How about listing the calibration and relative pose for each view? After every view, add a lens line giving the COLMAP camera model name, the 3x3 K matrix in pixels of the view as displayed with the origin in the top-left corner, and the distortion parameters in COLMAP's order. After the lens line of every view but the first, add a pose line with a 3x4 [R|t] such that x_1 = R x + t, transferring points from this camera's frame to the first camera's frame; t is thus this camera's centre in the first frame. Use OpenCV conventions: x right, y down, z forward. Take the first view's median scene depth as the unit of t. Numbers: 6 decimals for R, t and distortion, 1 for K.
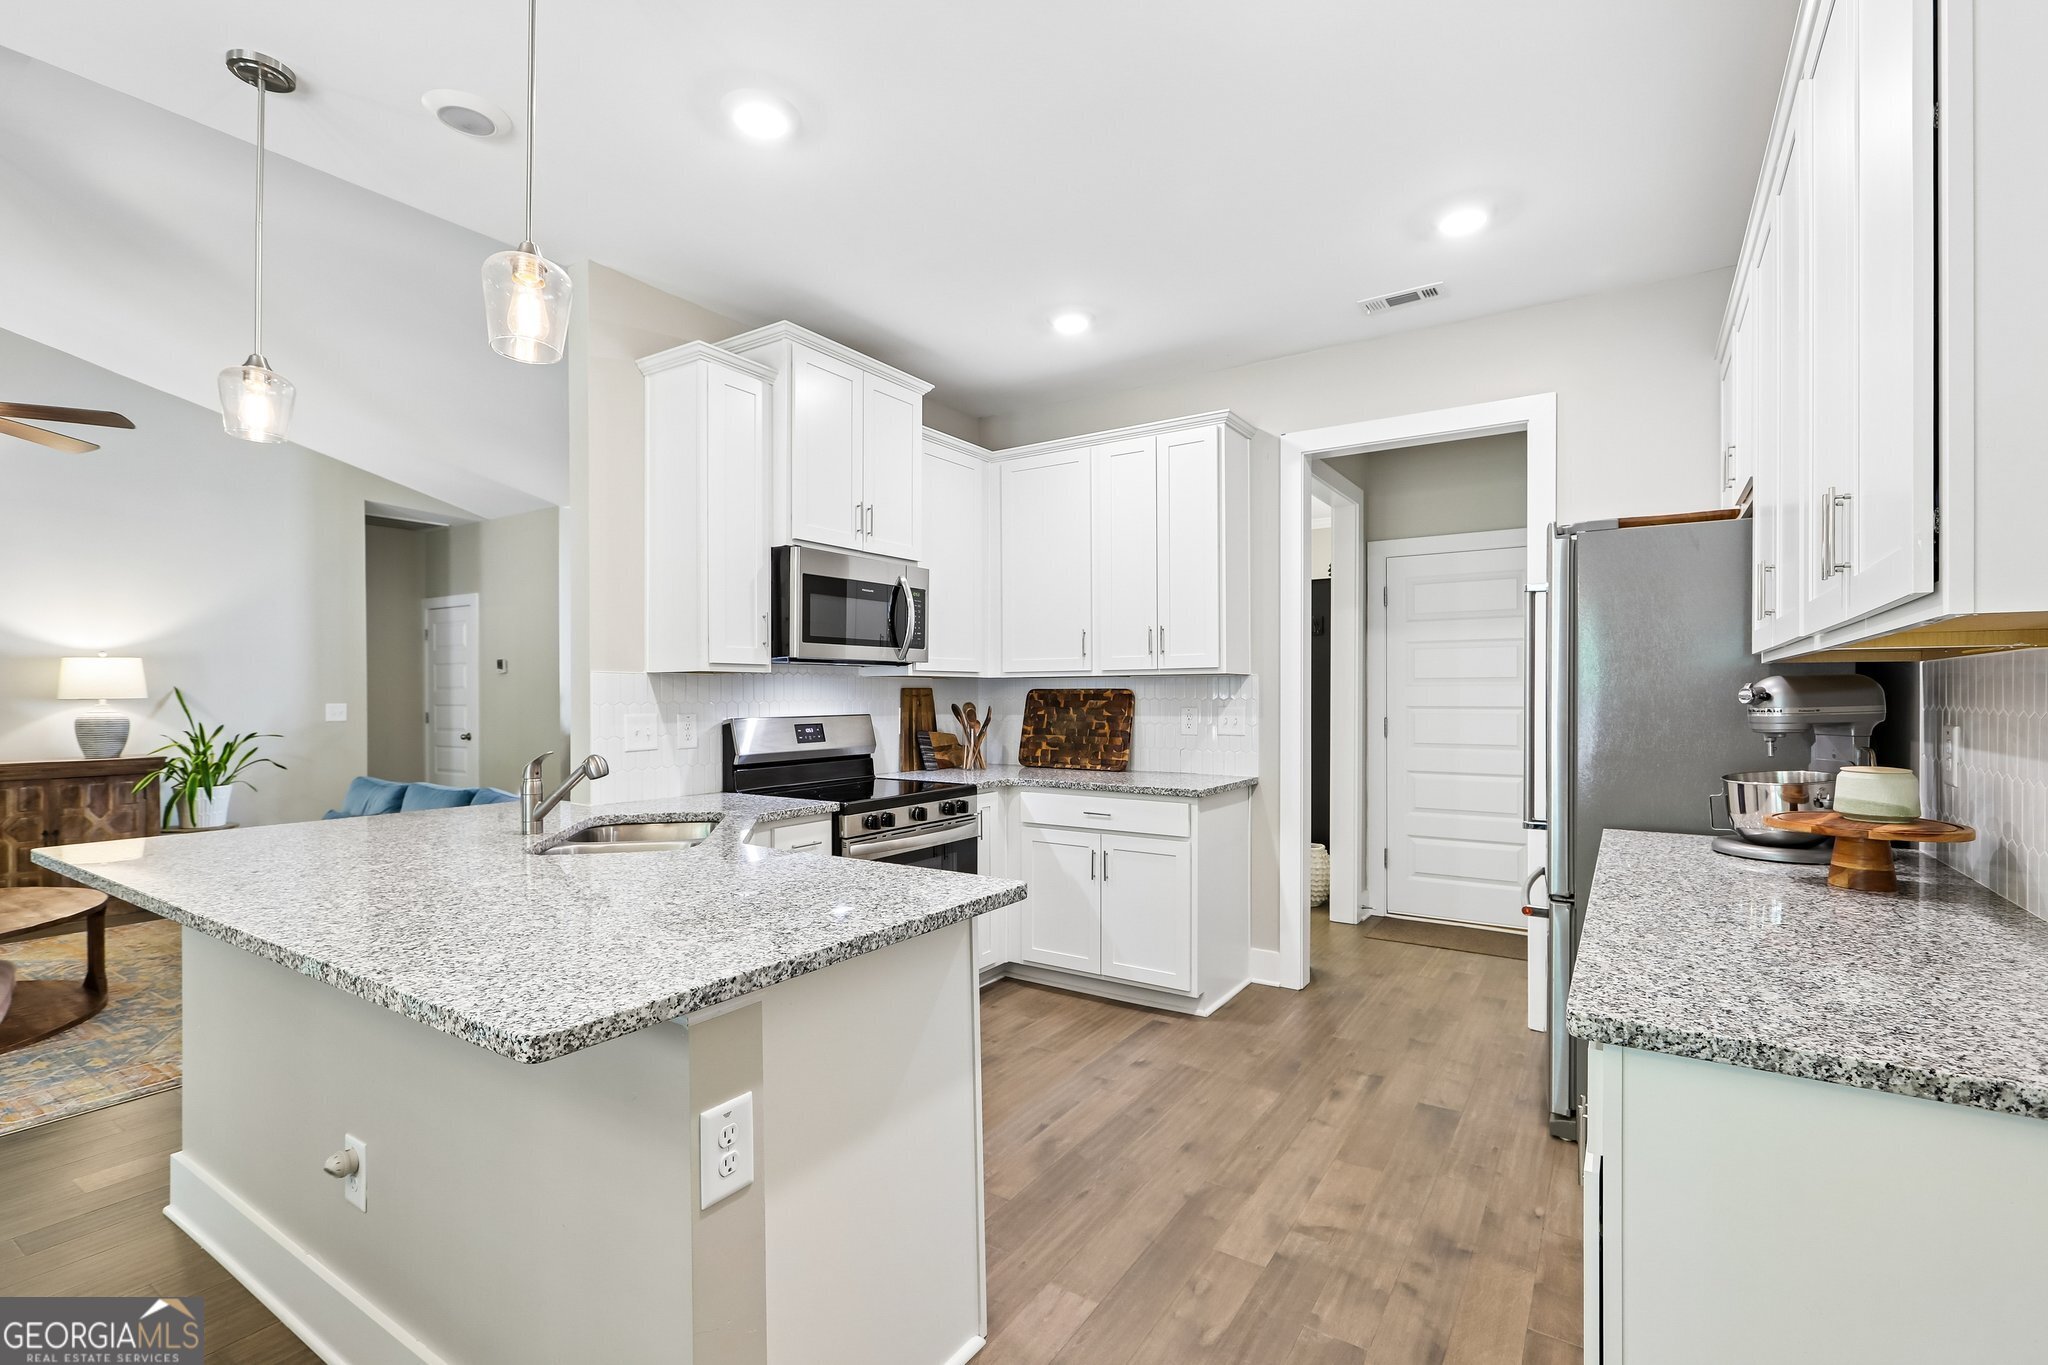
lens RADIAL K [[911.4, 0, 1017.0], [0, 911.4, 690.3], [0, 0, 1]] dist [0.000981, 0.001846]
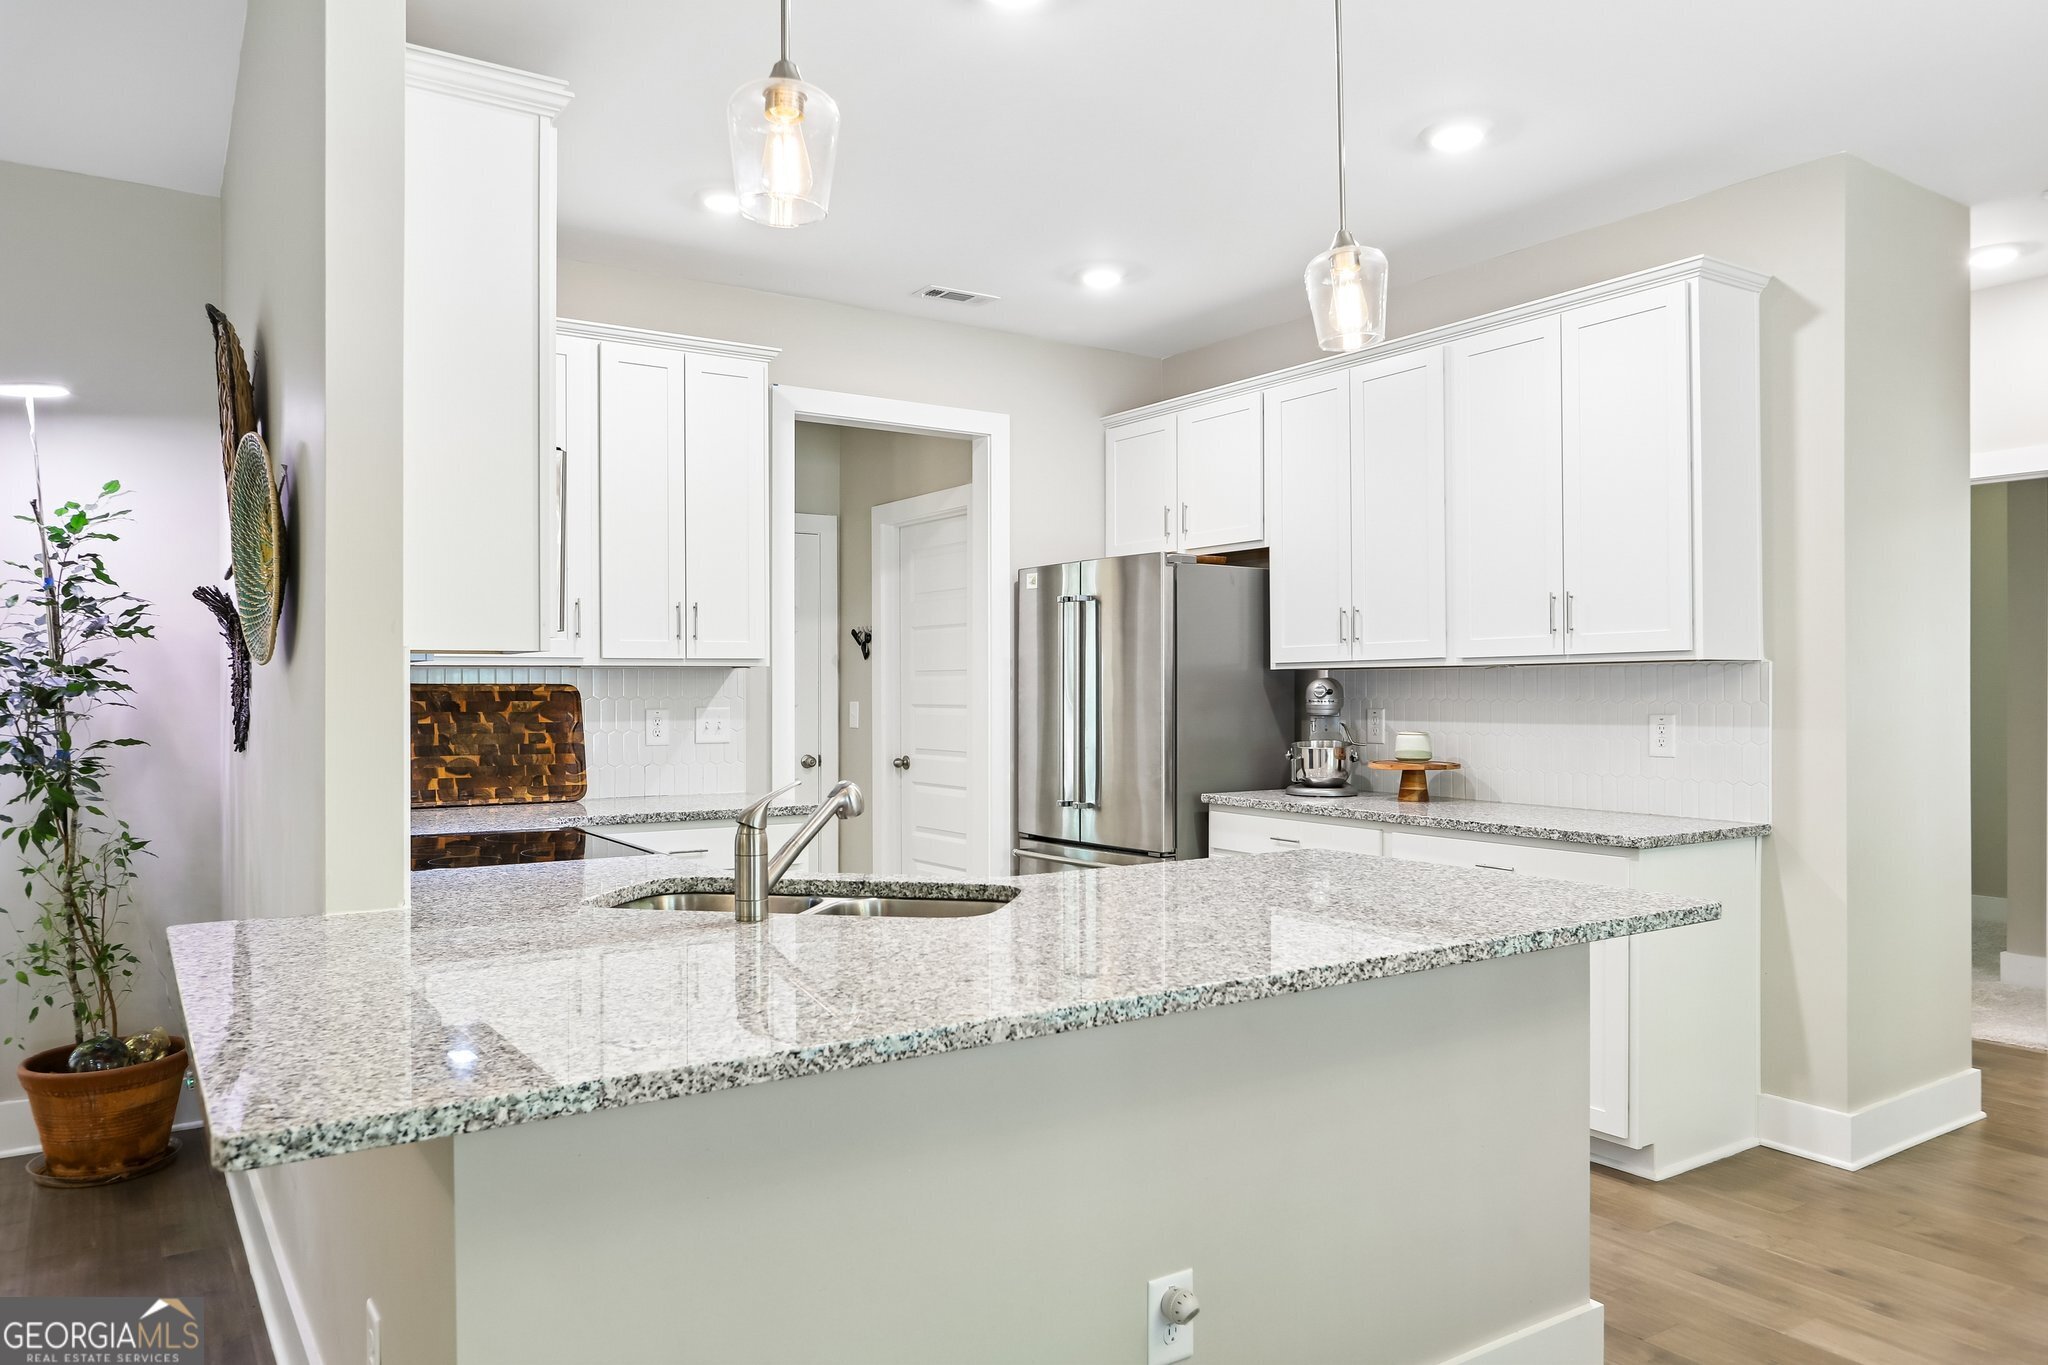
lens RADIAL K [[1393.9, 0, 1025.3], [0, 1393.9, 684.2], [0, 0, 1]] dist [-0.007990, 0.006973]
pose [[0.380253, 0.006643, 0.924859, -0.808150], [-0.001456, 0.999977, -0.006584, 0.005479], [-0.924881, 0.001157, 0.380254, 0.293274]]
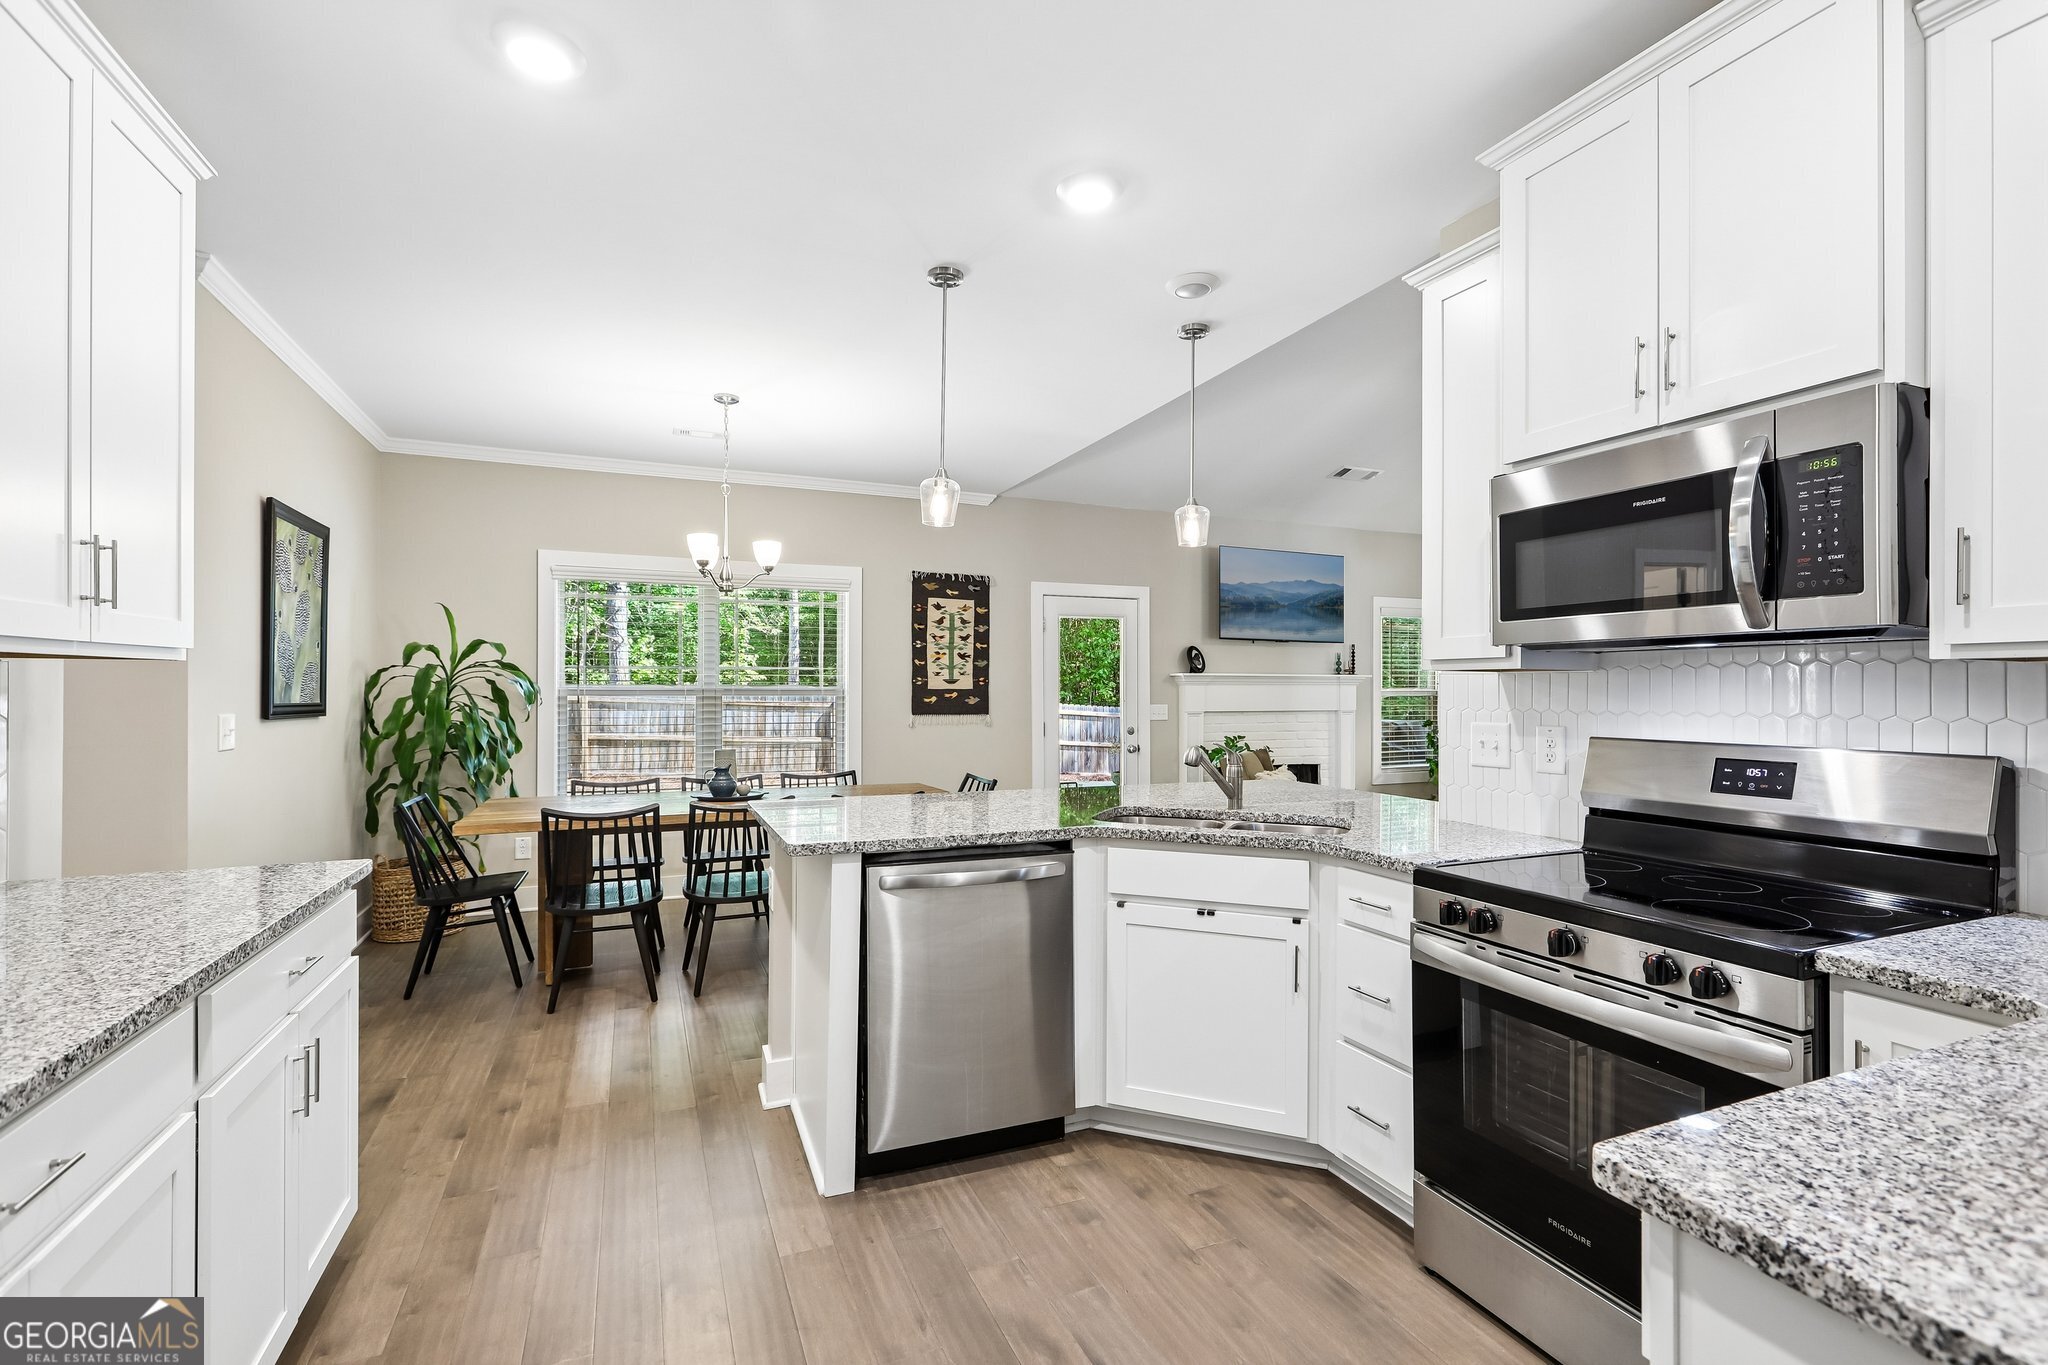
lens RADIAL K [[911.4, 0, 1037.7], [0, 911.4, 678.6], [0, 0, 1]] dist [0.000981, 0.001846]
pose [[-0.532455, -0.008394, -0.846417, 0.409094], [0.001909, 0.999936, -0.011117, -0.004298], [0.846456, -0.007535, -0.532405, 0.880396]]
